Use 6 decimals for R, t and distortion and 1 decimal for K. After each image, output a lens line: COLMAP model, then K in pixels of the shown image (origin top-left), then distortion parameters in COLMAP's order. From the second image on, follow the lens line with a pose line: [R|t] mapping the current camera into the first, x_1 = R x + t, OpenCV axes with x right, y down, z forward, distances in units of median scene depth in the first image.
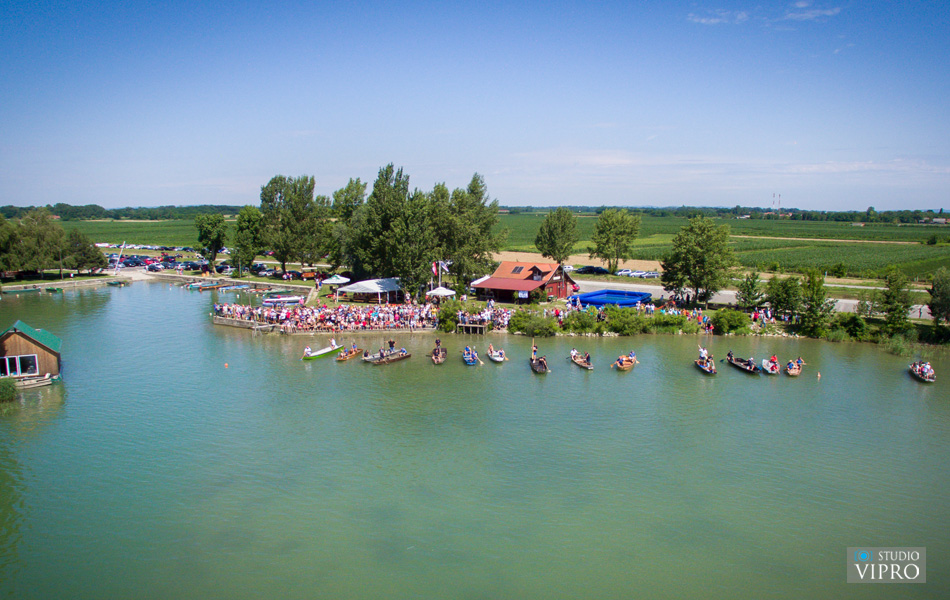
lens RADIAL K [[980.8, 0, 475.0], [0, 980.8, 300.0], [0, 0, 1]] dist [-0.245702, 0.505660]
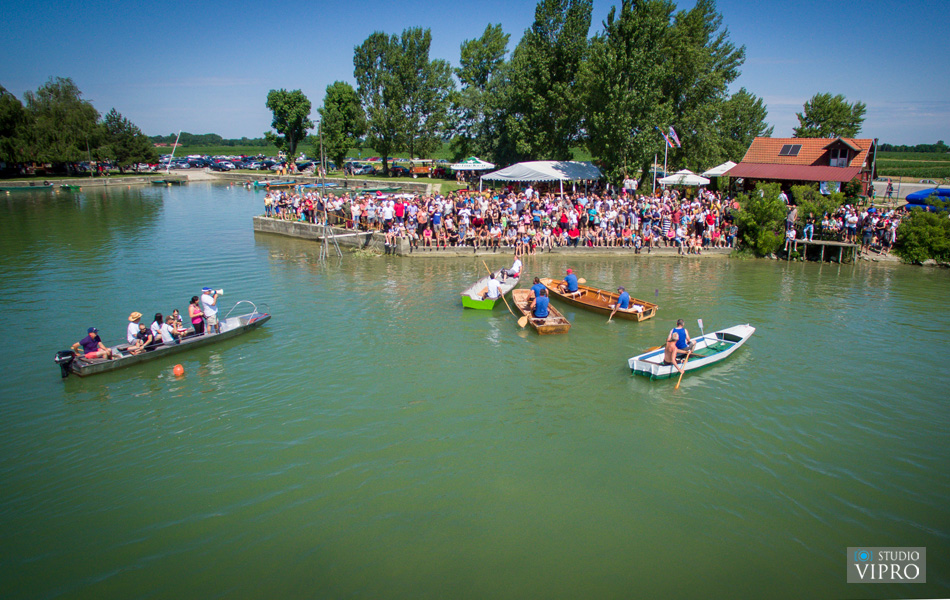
lens RADIAL K [[980.8, 0, 475.0], [0, 980.8, 300.0], [0, 0, 1]] dist [-0.245702, 0.505660]
pose [[0.994899, 0.023080, -0.098196, -0.064031], [-0.014979, 0.996482, 0.082454, 0.010498], [0.099754, -0.080562, 0.991745, 0.313474]]
